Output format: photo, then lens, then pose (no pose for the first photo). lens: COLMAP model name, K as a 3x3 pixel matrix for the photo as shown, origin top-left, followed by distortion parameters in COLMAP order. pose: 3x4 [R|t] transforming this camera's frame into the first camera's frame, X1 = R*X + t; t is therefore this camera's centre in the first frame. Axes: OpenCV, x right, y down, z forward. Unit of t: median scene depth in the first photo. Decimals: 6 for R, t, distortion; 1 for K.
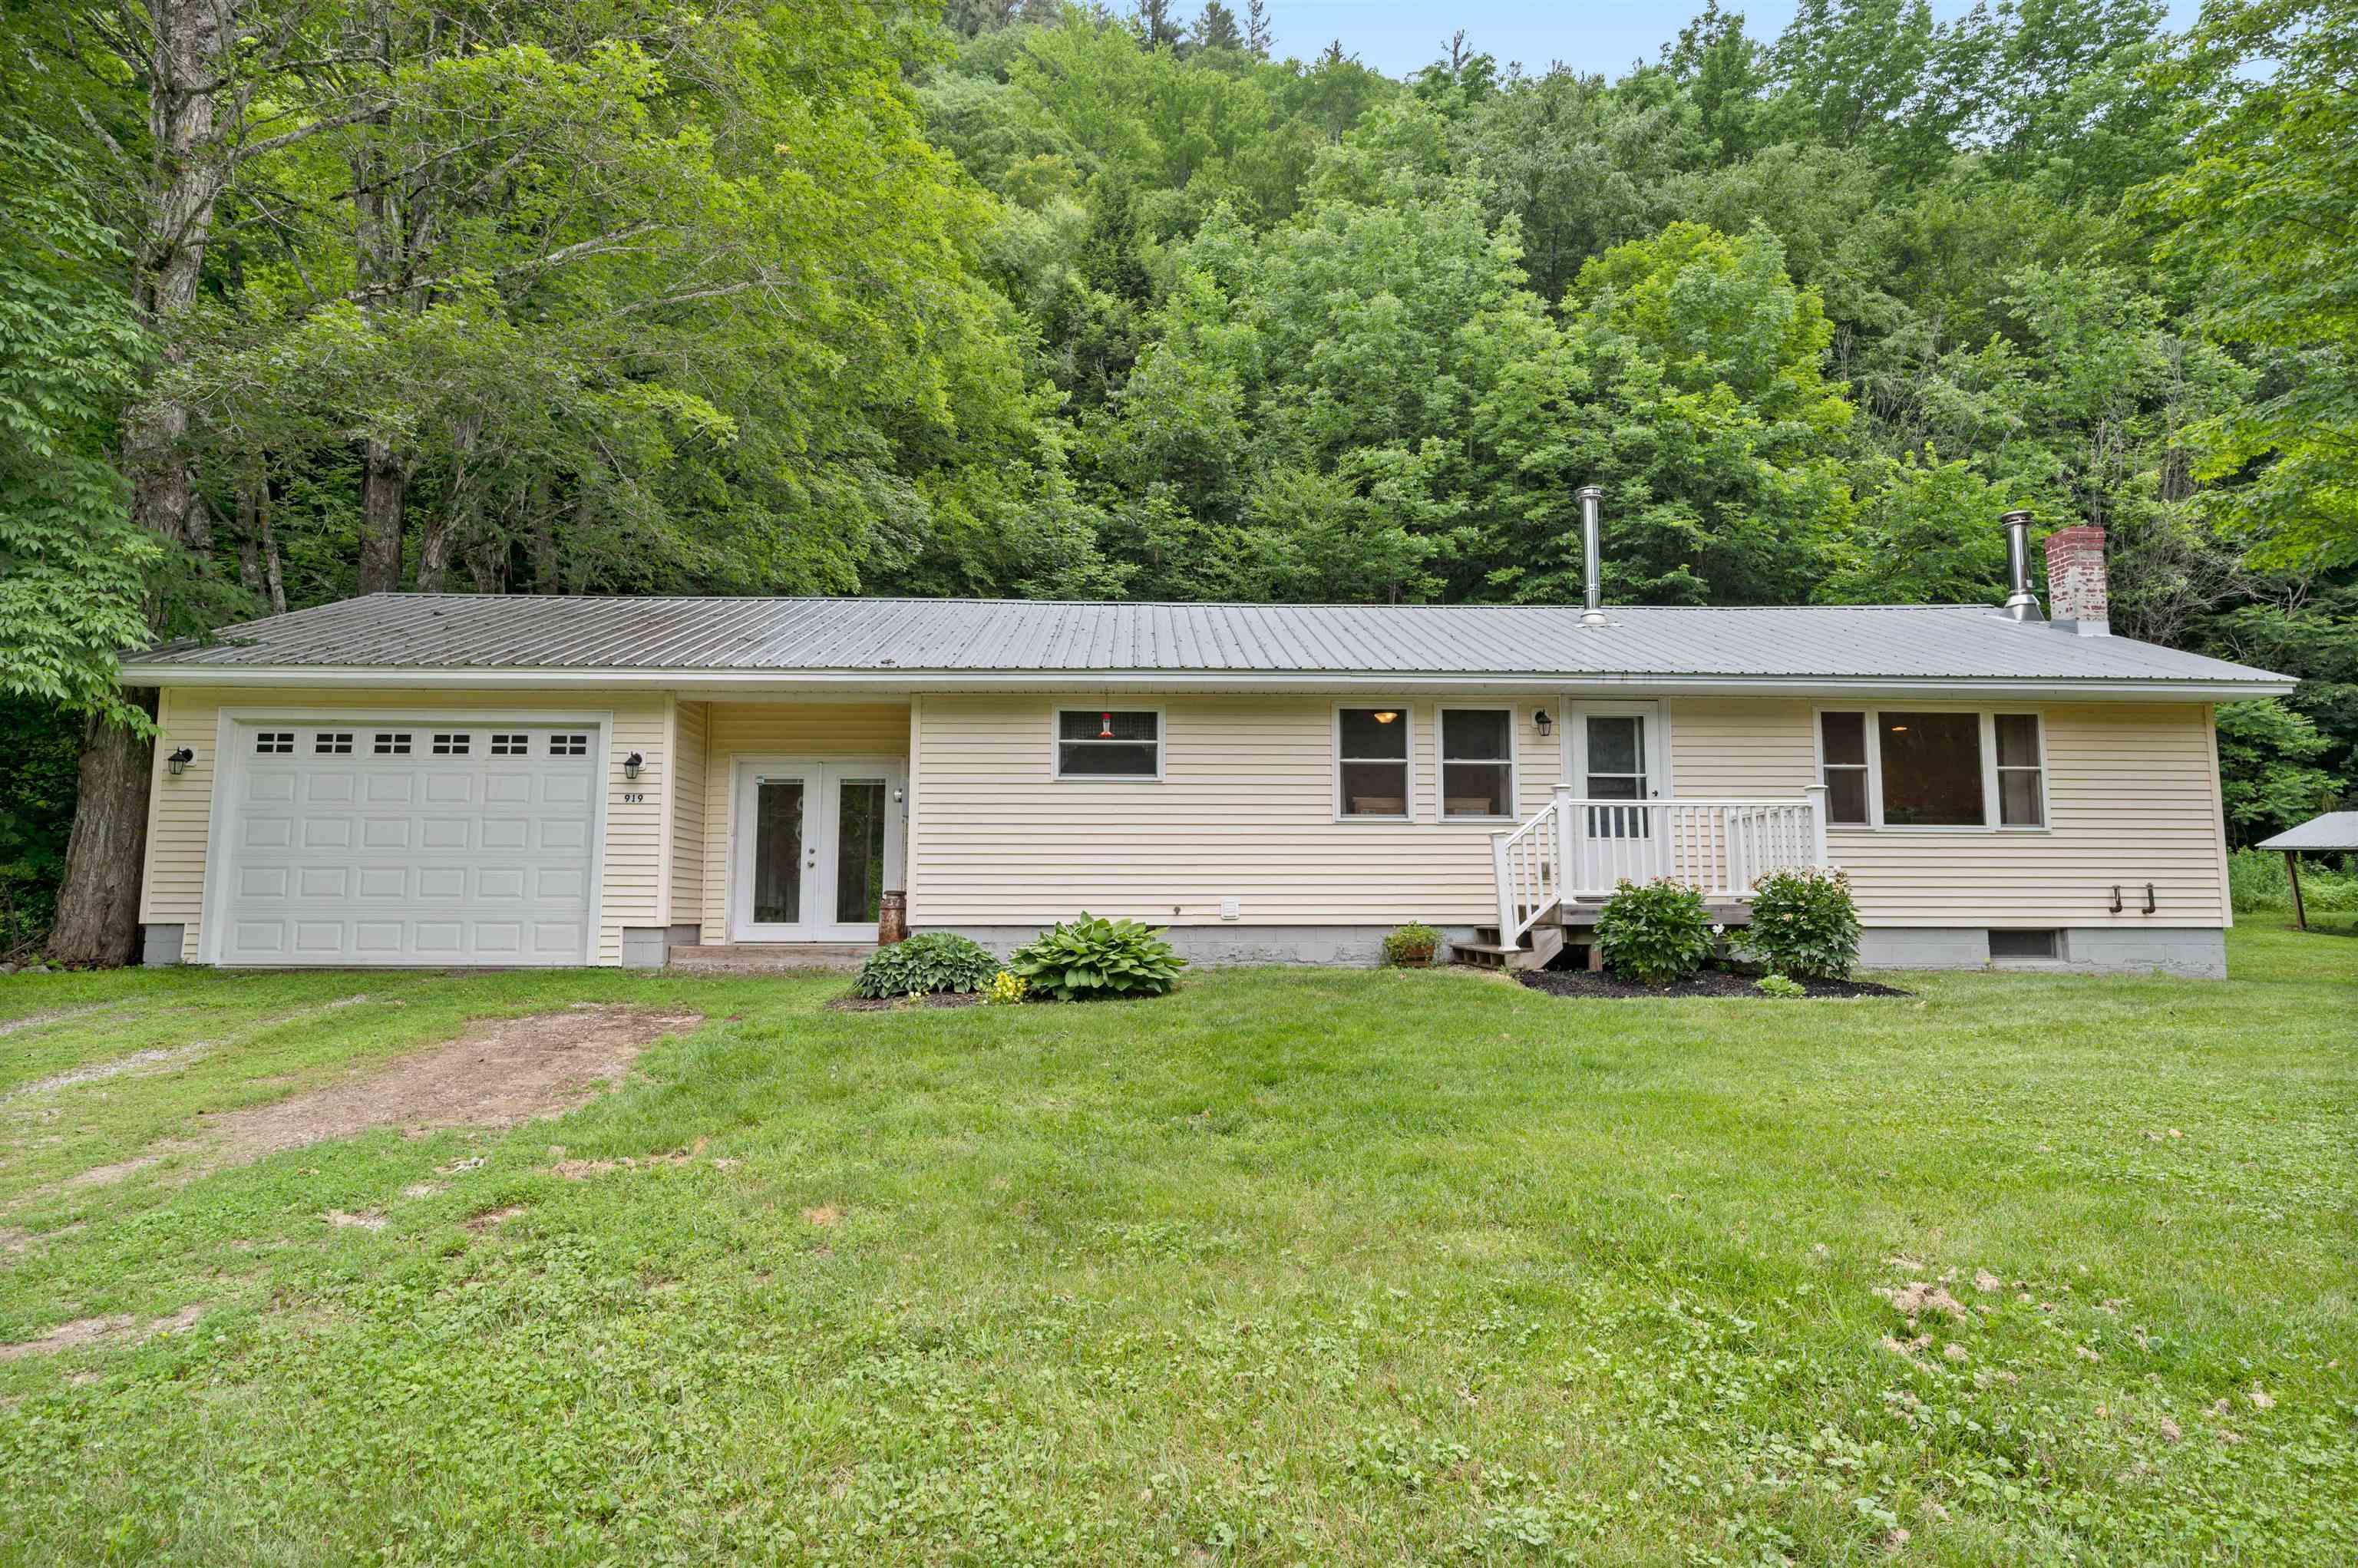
lens RADIAL K [[1268.3, 0, 1179.0], [0, 1268.3, 784.0], [0, 0, 1]] dist [-0.002709, -0.001162]
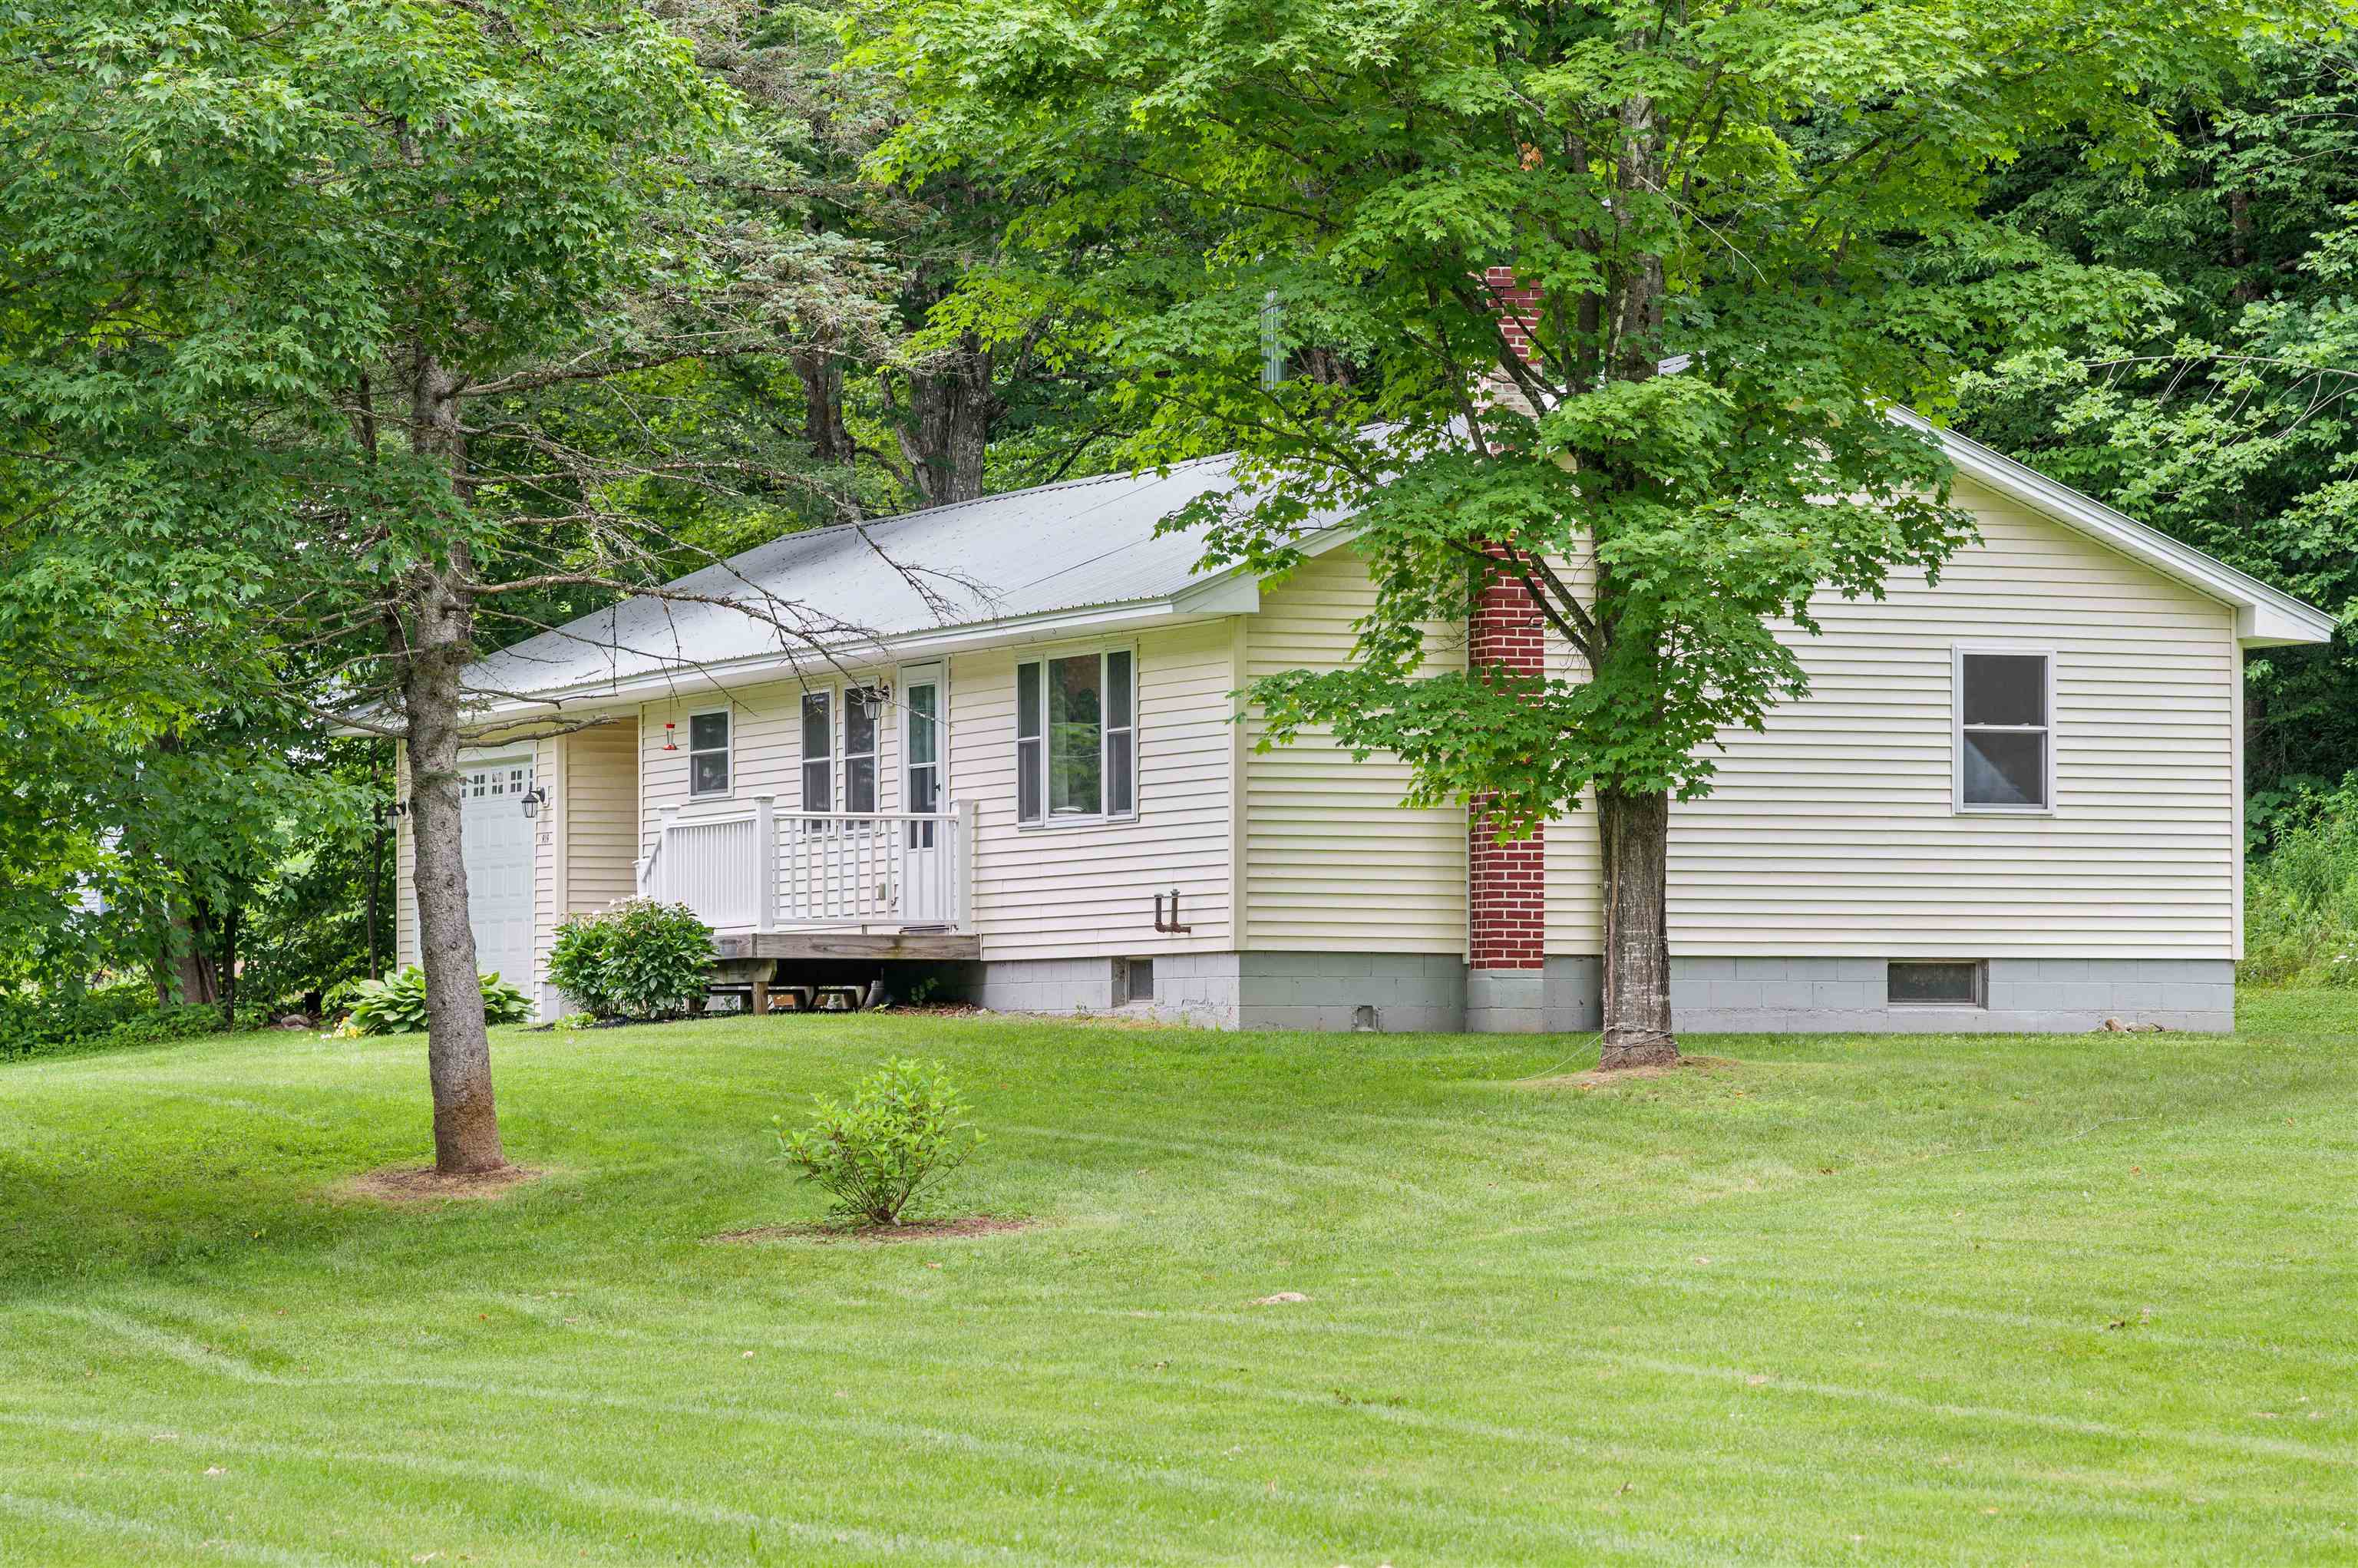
lens RADIAL K [[8029.5, 0, 1179.0], [0, 8029.5, 784.0], [0, 0, 1]] dist [-0.099309, 0.917775]
pose [[0.343963, -0.036792, -0.938262, 4.892831], [0.107119, 0.994246, 0.000282, 0.019340], [0.932853, -0.100603, 0.345925, -0.517093]]
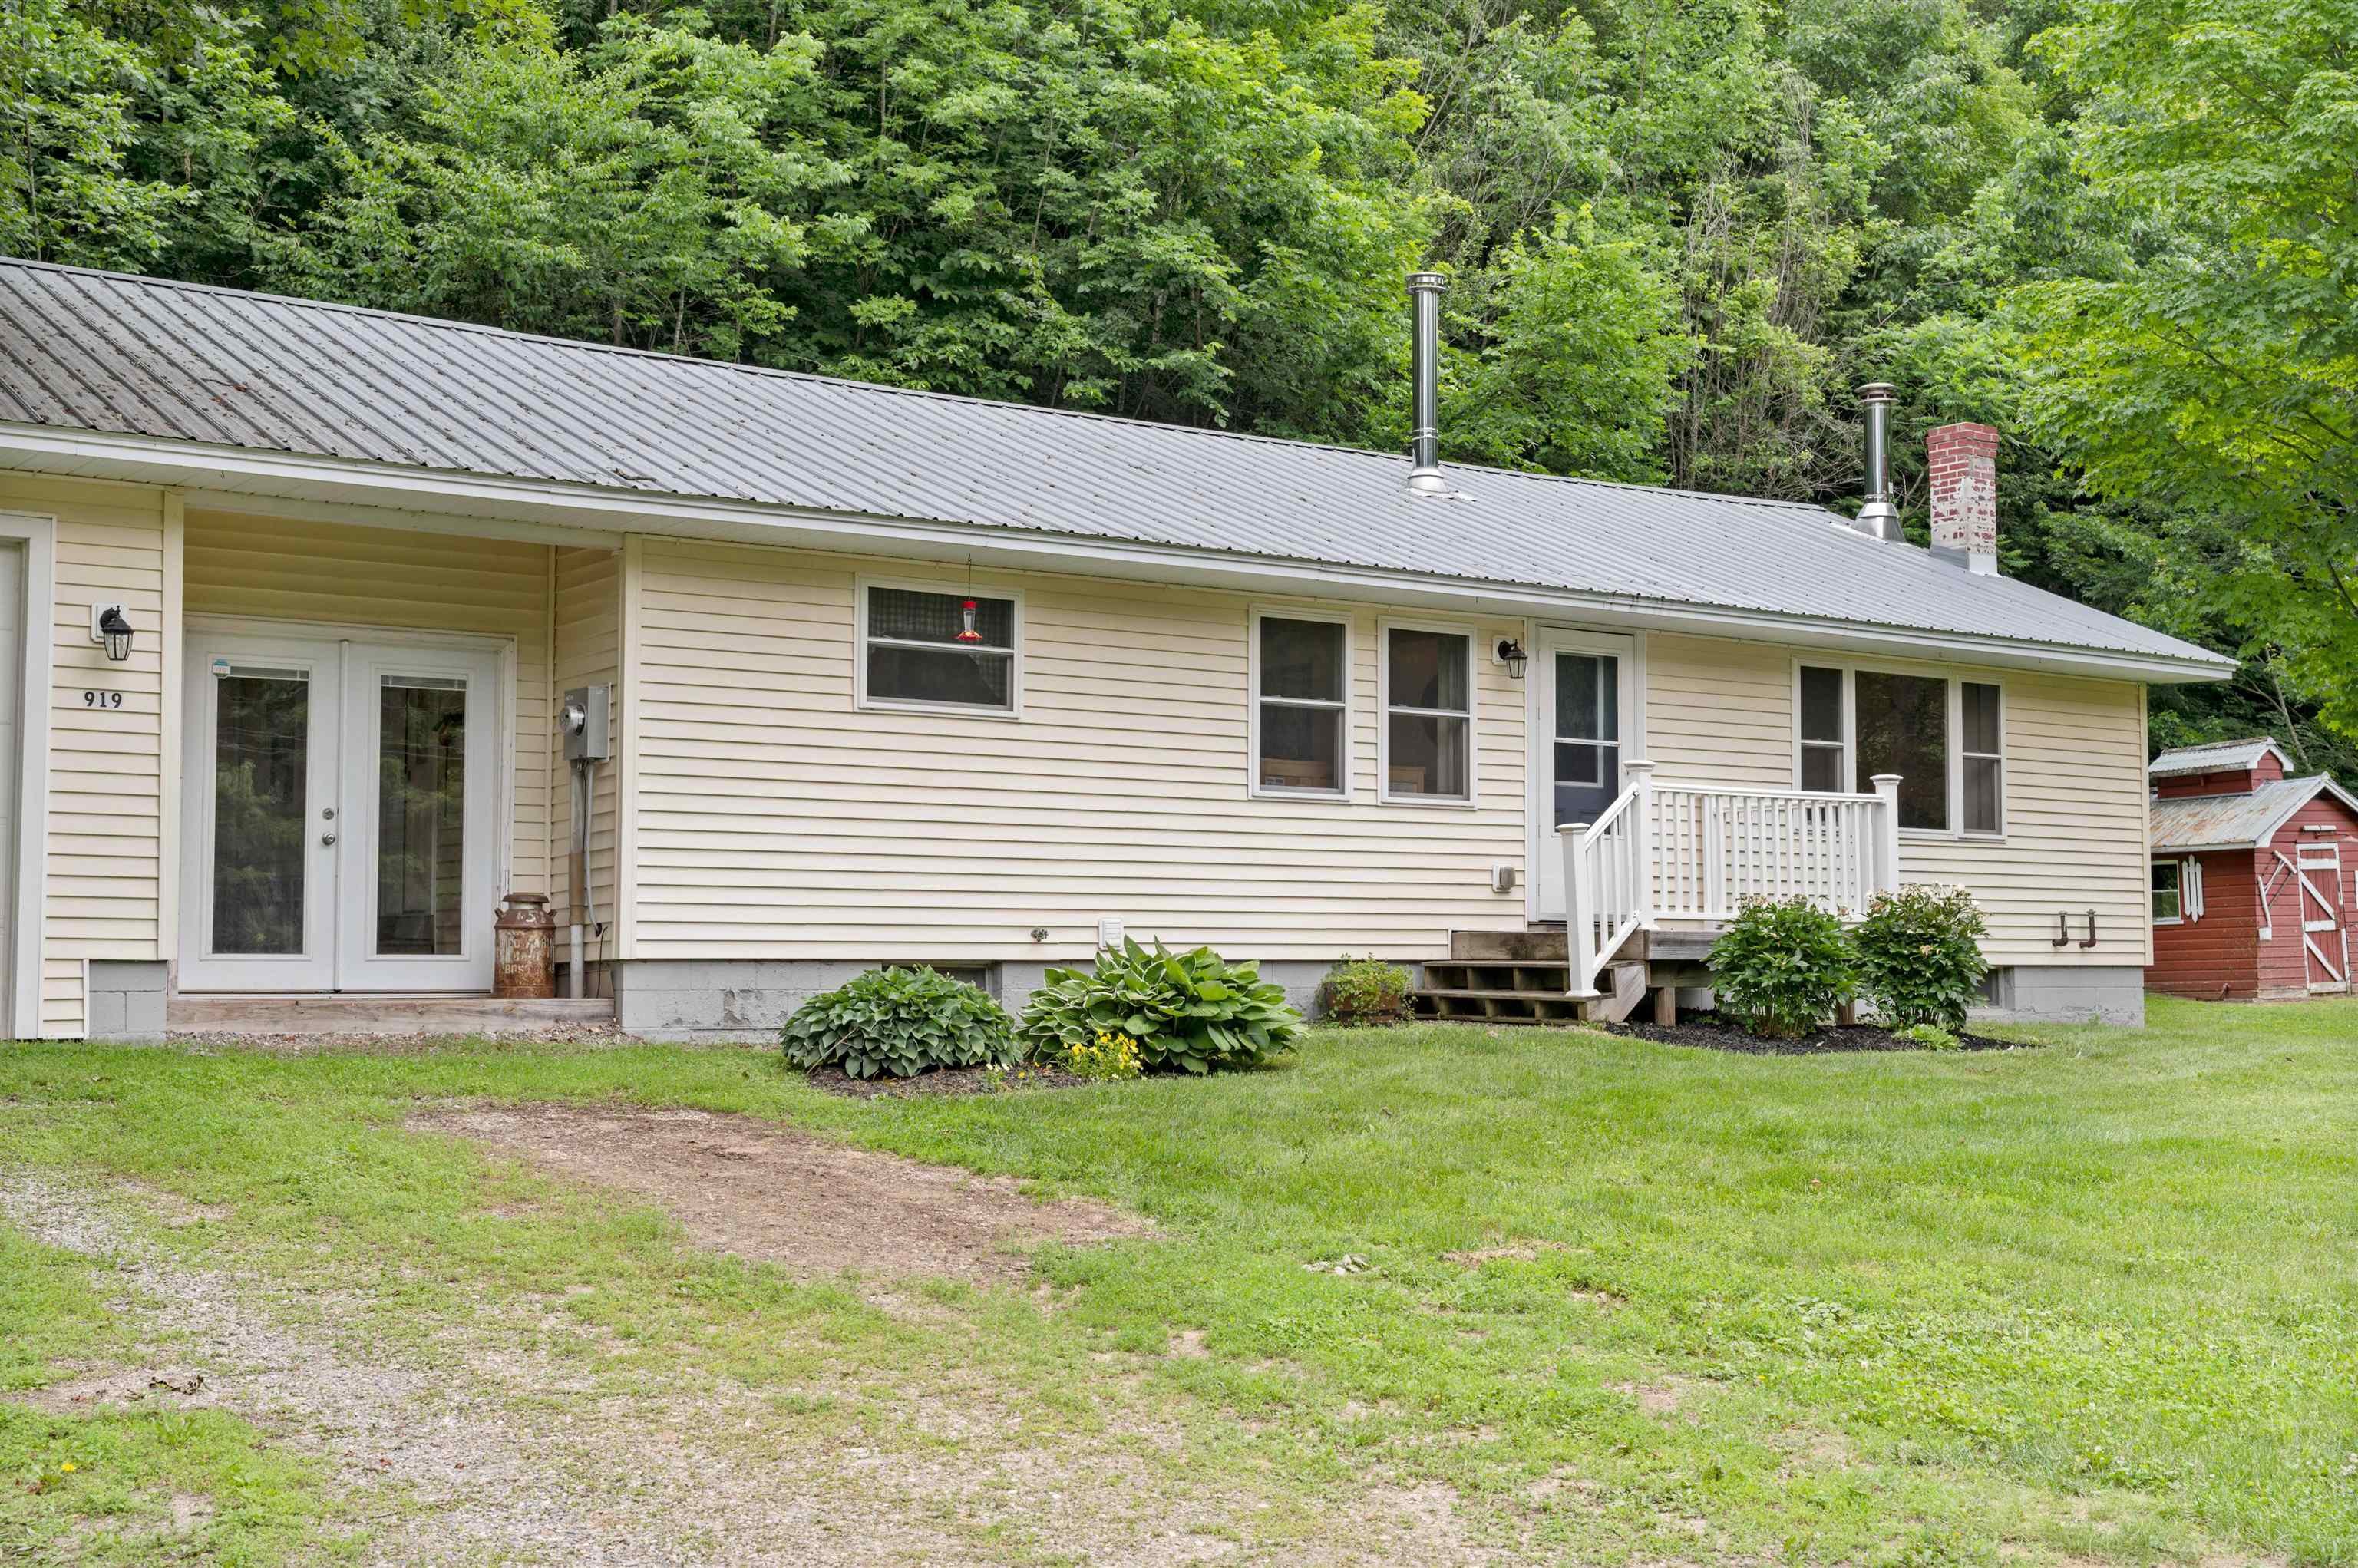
lens RADIAL K [[2796.3, 0, 1179.0], [0, 2796.3, 784.0], [0, 0, 1]] dist [-0.000139, -0.019772]
pose [[0.834551, 0.036642, 0.549710, -0.659824], [-0.060352, 0.997861, 0.025110, -0.008664], [-0.547615, -0.054132, 0.834978, -0.133846]]
